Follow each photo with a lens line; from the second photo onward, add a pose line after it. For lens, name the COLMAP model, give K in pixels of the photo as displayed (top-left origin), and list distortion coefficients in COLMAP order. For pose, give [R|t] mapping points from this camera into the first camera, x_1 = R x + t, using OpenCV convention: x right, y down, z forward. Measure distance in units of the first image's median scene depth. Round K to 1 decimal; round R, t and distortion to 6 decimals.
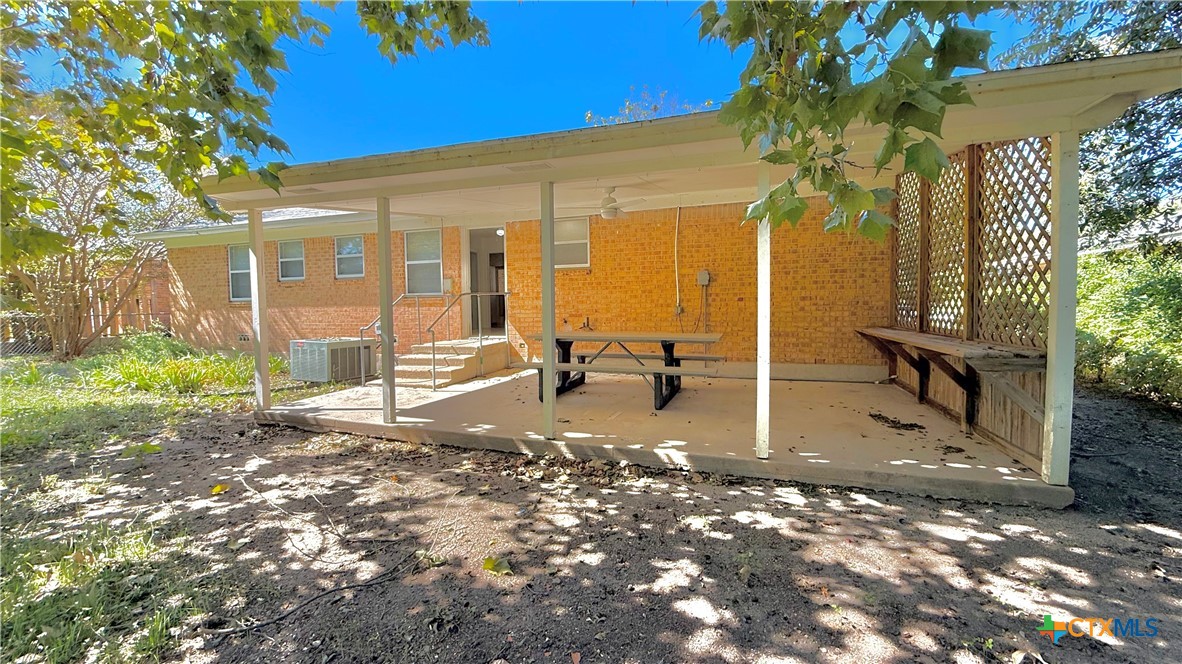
lens RADIAL K [[474.2, 0, 591.0], [0, 474.2, 332.0], [0, 0, 1]] dist [0.000699, 0.000403]
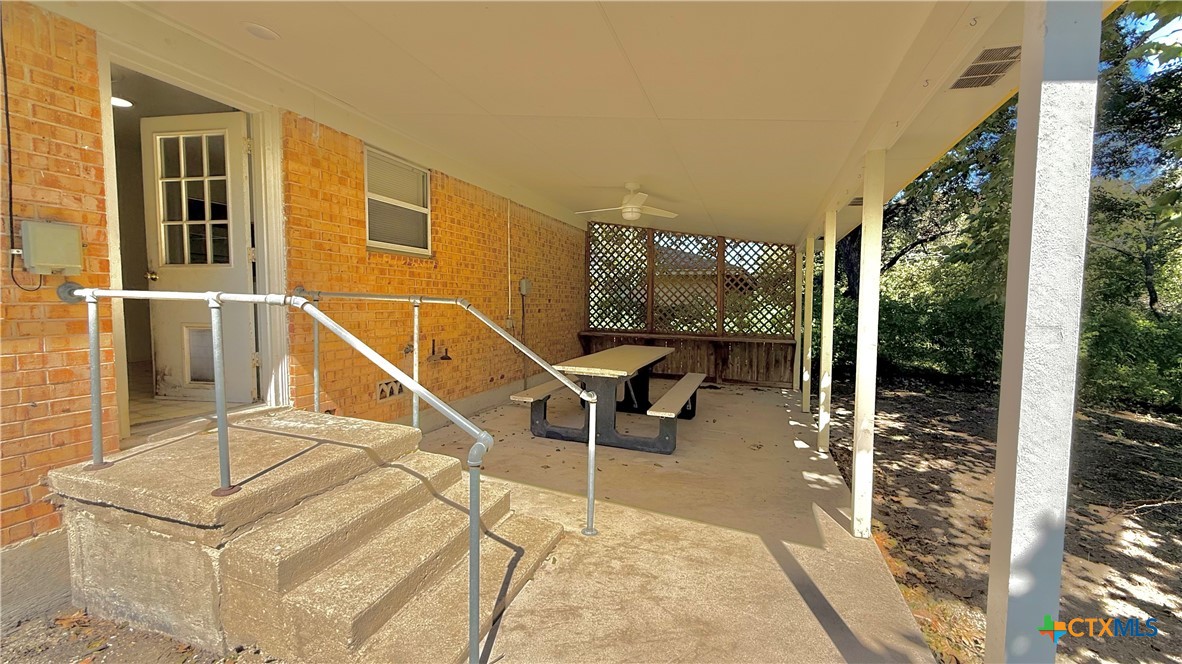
lens RADIAL K [[474.2, 0, 591.0], [0, 474.2, 332.0], [0, 0, 1]] dist [0.000699, 0.000403]
pose [[0.005505, -0.051926, 0.998636, -1.436539], [0.040327, 0.997850, 0.051663, -0.151559], [-0.999171, 0.039987, 0.007587, 1.893681]]
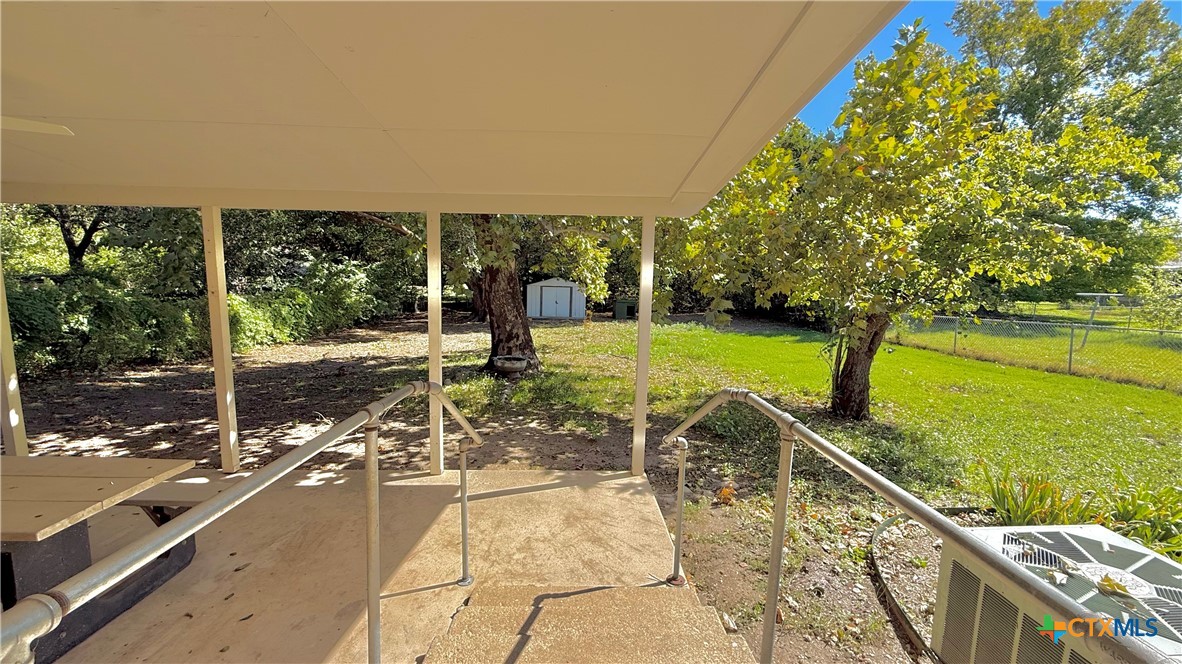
lens RADIAL K [[474.2, 0, 591.0], [0, 474.2, 332.0], [0, 0, 1]] dist [0.000699, 0.000403]
pose [[-0.936117, 0.030755, -0.350341, -0.560505], [-0.033862, 0.983658, 0.176832, -0.323996], [0.350054, 0.177399, -0.919778, 2.649950]]
